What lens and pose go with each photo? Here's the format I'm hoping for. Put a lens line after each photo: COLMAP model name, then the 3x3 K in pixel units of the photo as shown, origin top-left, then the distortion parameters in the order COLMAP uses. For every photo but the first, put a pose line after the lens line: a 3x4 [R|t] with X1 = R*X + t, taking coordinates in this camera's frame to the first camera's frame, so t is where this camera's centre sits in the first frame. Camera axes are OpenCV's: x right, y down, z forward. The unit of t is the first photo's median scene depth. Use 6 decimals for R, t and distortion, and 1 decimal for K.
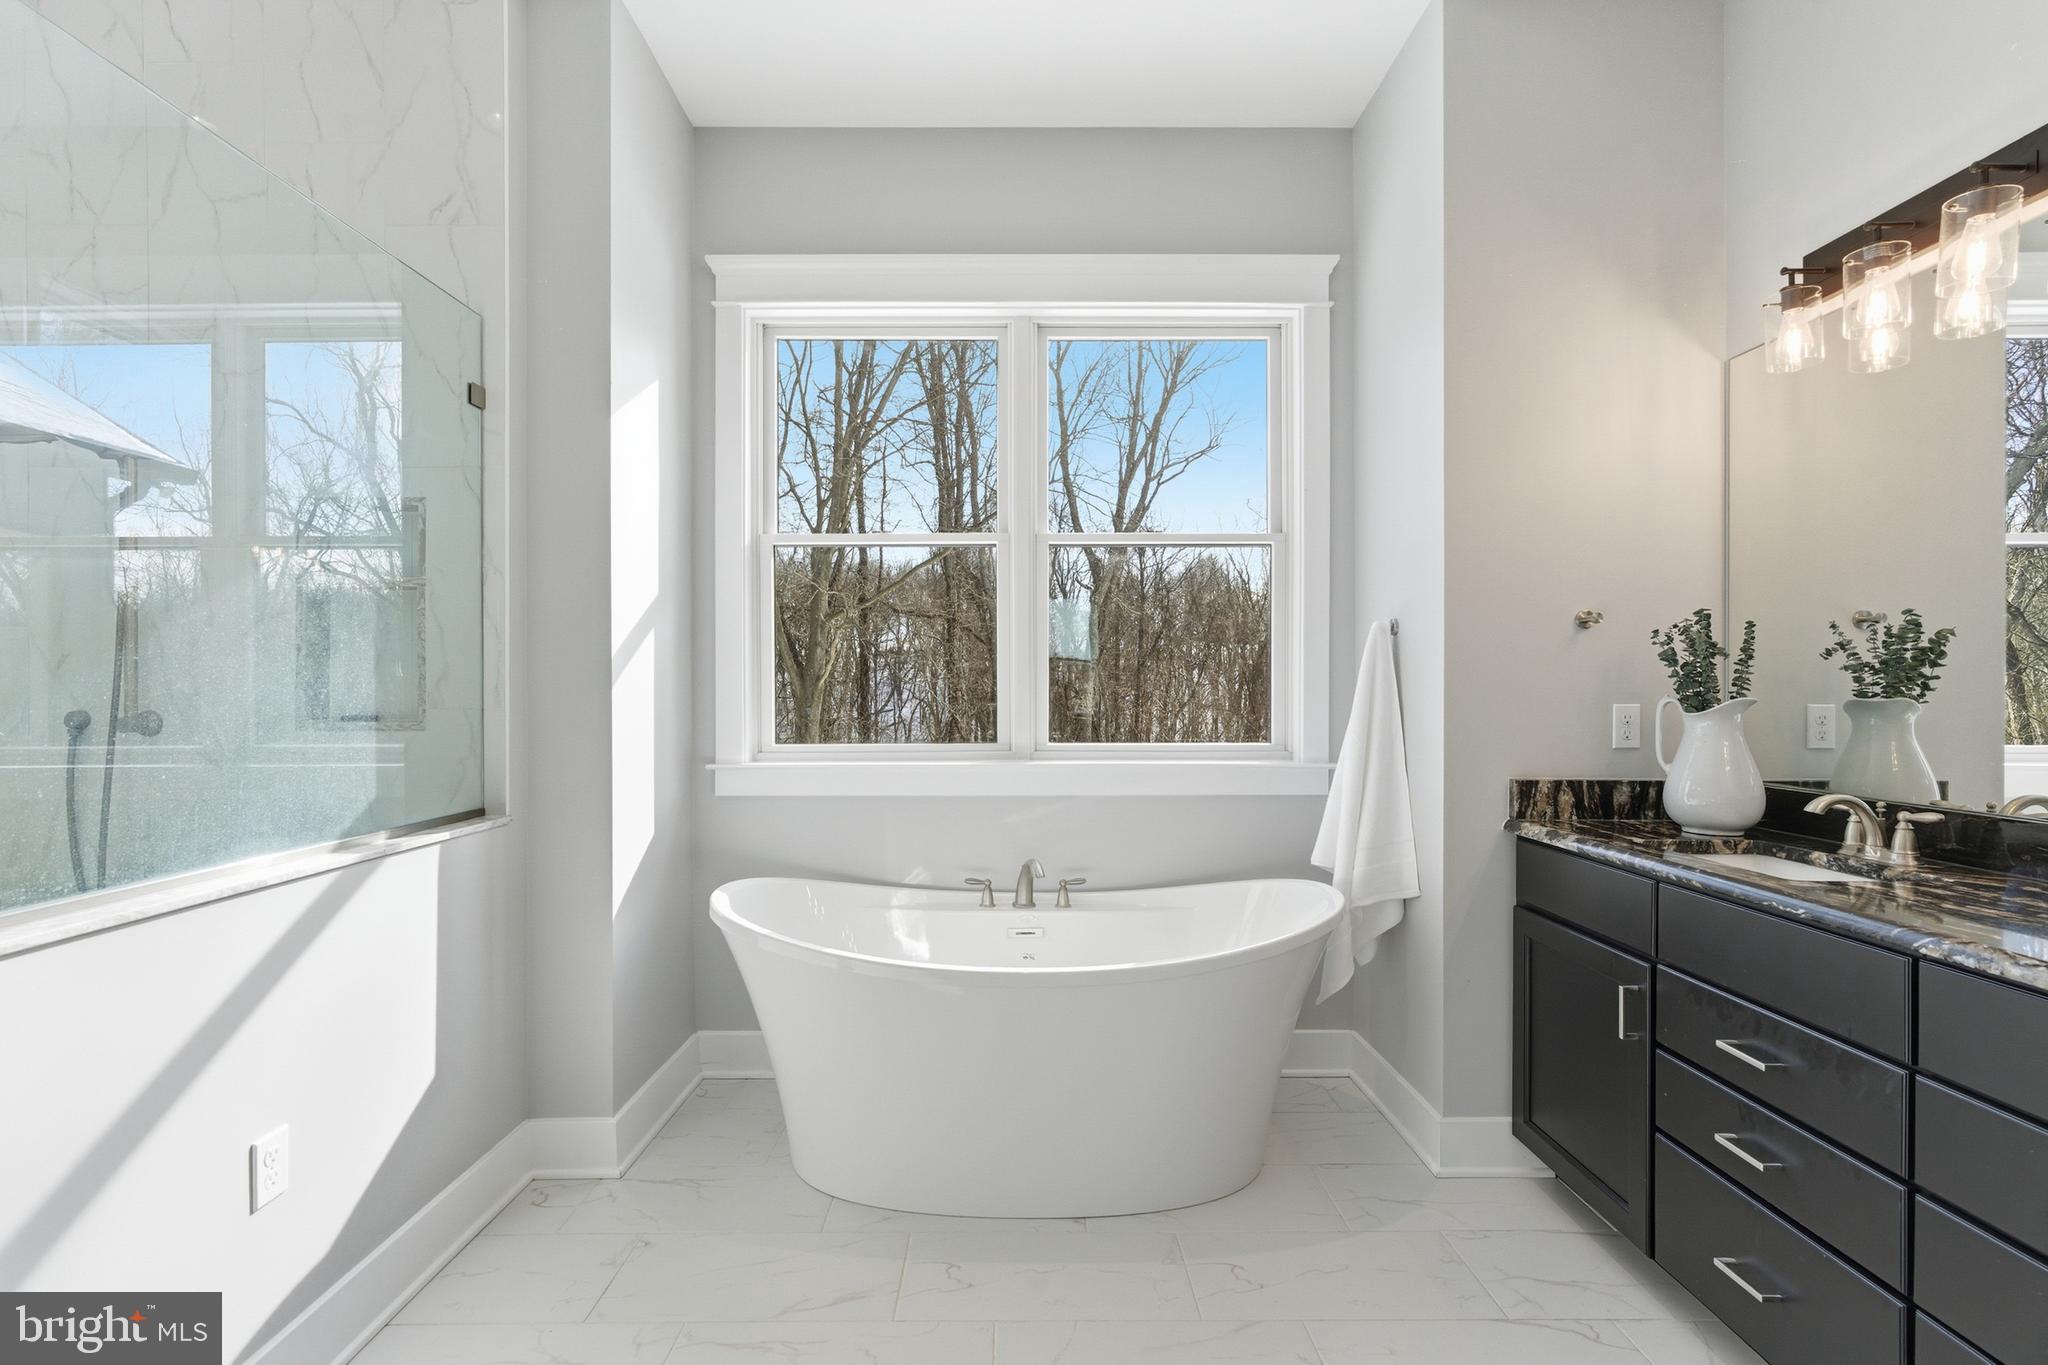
lens RADIAL K [[943.6, 0, 1012.8], [0, 943.6, 690.4], [0, 0, 1]] dist [-0.002110, 0.005261]
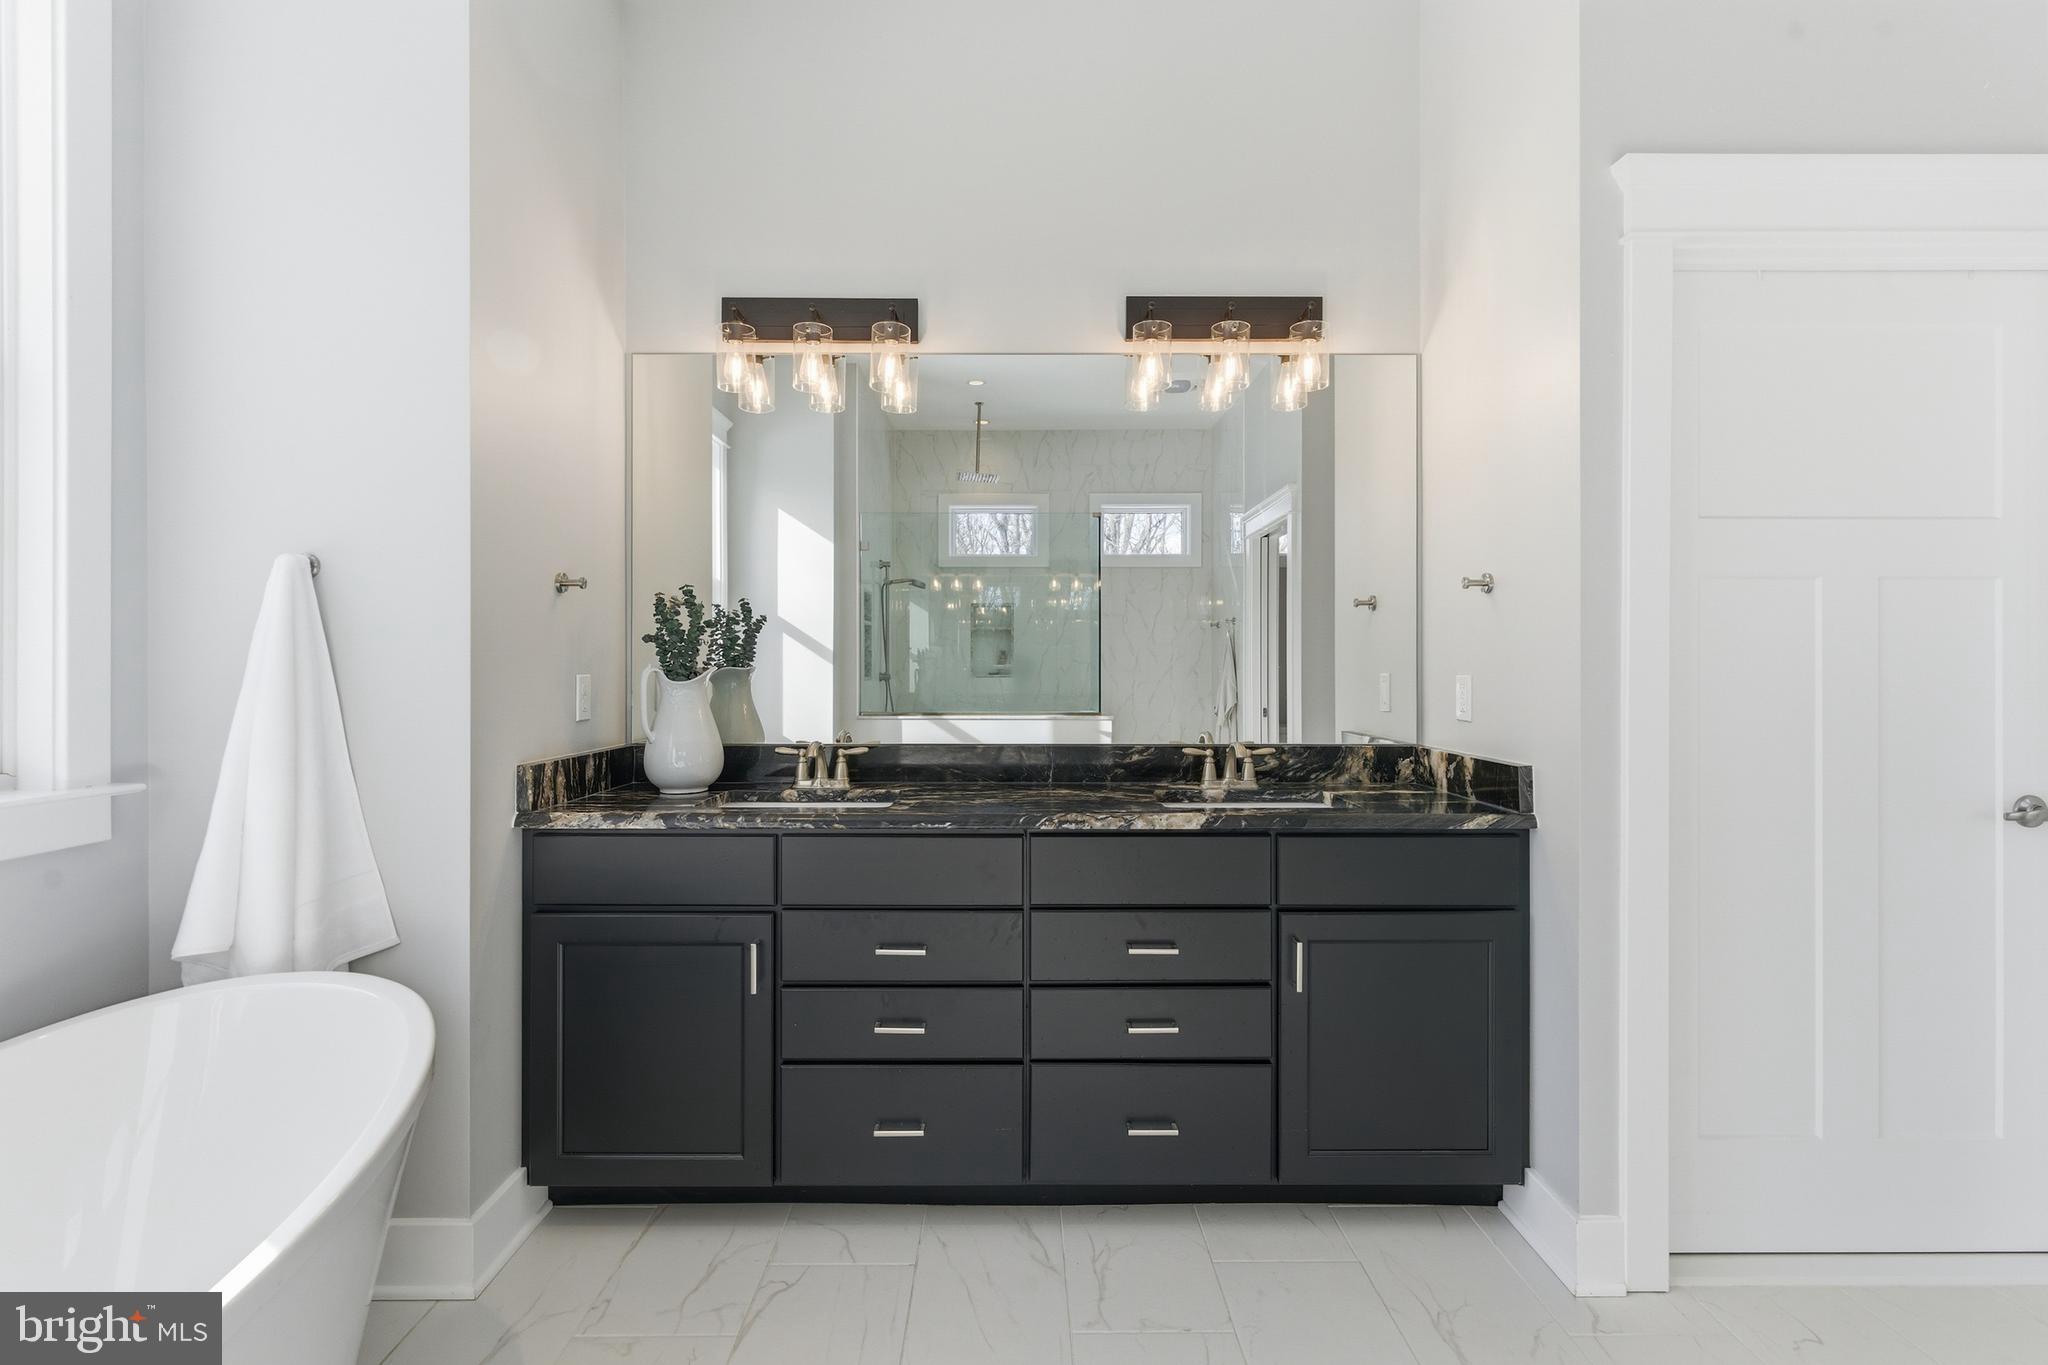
lens RADIAL K [[927.4, 0, 1019.5], [0, 927.4, 663.5], [0, 0, 1]] dist [-0.003100, -0.000145]
pose [[-0.000811, 0.000886, 0.999999, -0.292693], [0.000772, 0.999999, -0.000885, 0.004557], [-0.999999, 0.000771, -0.000812, 0.552977]]
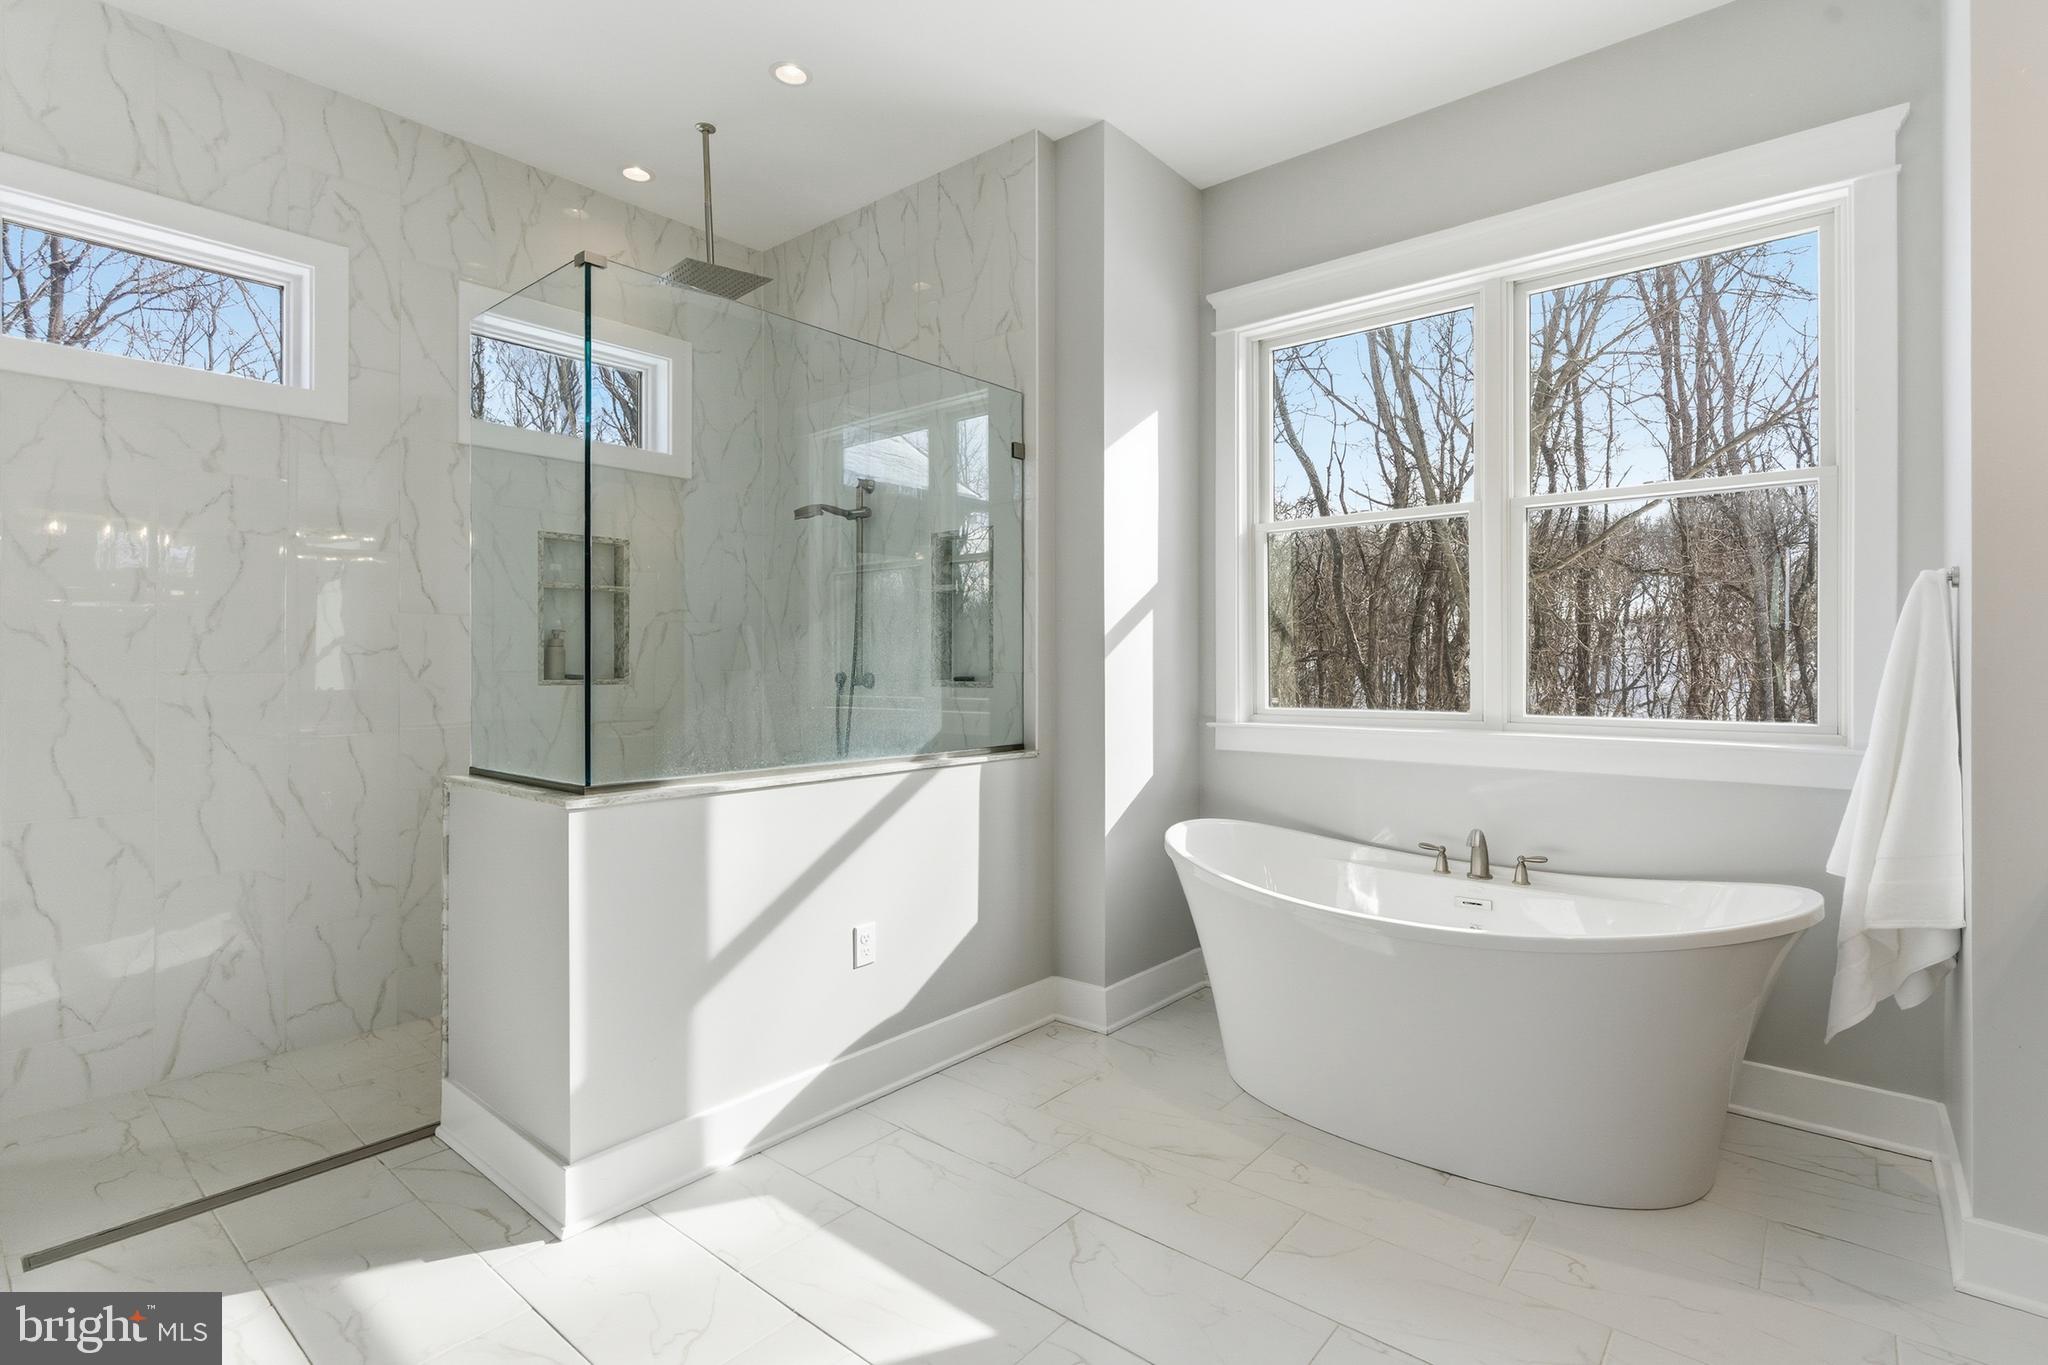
lens RADIAL K [[964.3, 0, 1079.0], [0, 964.3, 657.9], [0, 0, 1]] dist [0.001330, 0.000328]
pose [[0.783361, -0.002132, -0.621563, 0.375476], [-0.001079, 0.999988, -0.004789, 0.003990], [0.621566, 0.004422, 0.783350, -0.066771]]
